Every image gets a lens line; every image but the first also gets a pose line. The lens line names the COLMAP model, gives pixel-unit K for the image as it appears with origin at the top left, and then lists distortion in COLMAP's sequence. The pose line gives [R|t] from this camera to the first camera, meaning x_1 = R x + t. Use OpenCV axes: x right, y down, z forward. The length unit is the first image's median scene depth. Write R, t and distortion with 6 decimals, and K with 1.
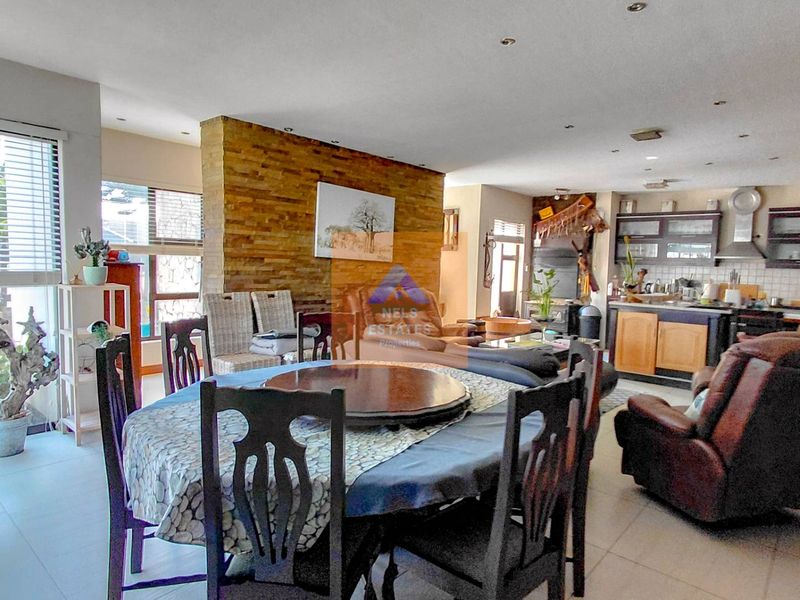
lens RADIAL K [[500.6, 0, 414.5], [0, 500.6, 299.6], [0, 0, 1]] dist [-0.004553, 0.006357]
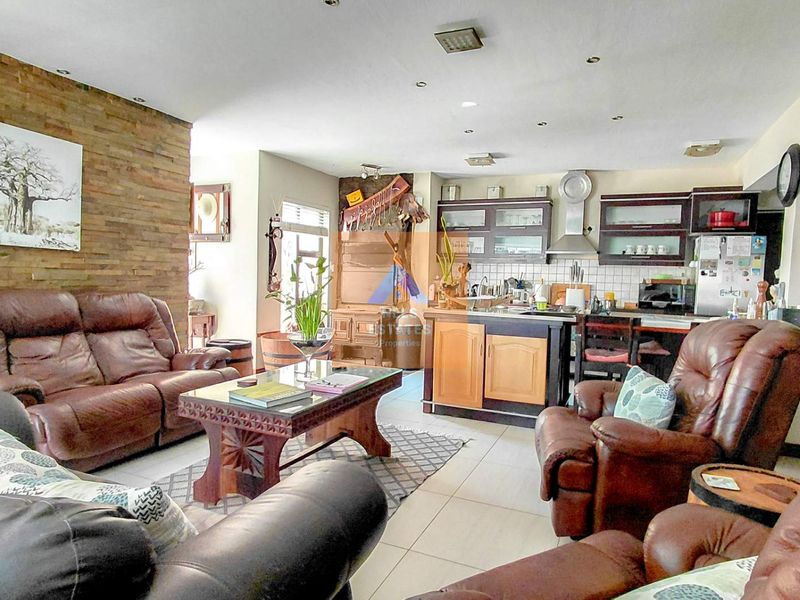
lens RADIAL K [[500.6, 0, 404.3], [0, 500.6, 301.1], [0, 0, 1]] dist [-0.004553, 0.006357]
pose [[0.958831, -0.019357, 0.283317, 0.129390], [0.022701, 0.999706, -0.008527, -0.001059], [-0.283069, 0.014608, 0.958988, 0.257121]]
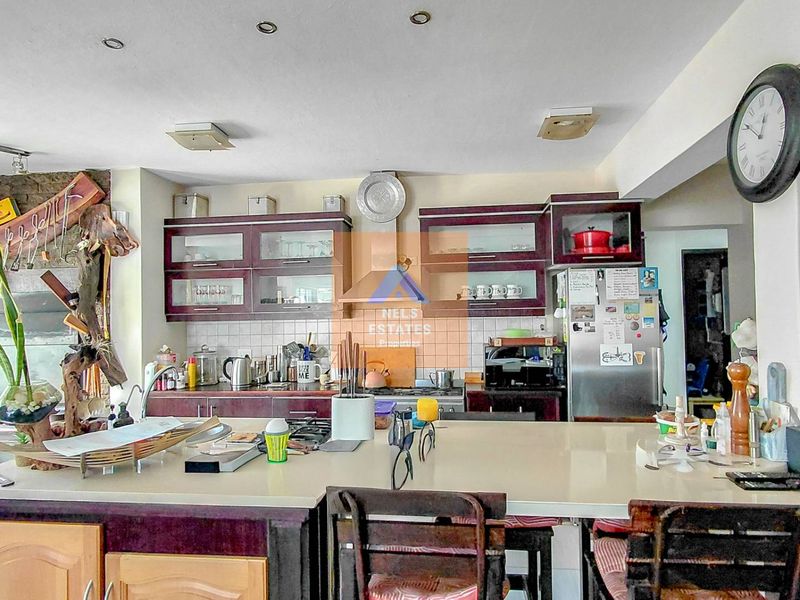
lens RADIAL K [[500.6, 0, 403.1], [0, 500.6, 301.6], [0, 0, 1]] dist [-0.004553, 0.006357]
pose [[0.836953, -0.030444, 0.546427, 0.368938], [0.082376, 0.994084, -0.070789, -0.041833], [-0.541040, 0.104259, 0.834509, 0.529741]]
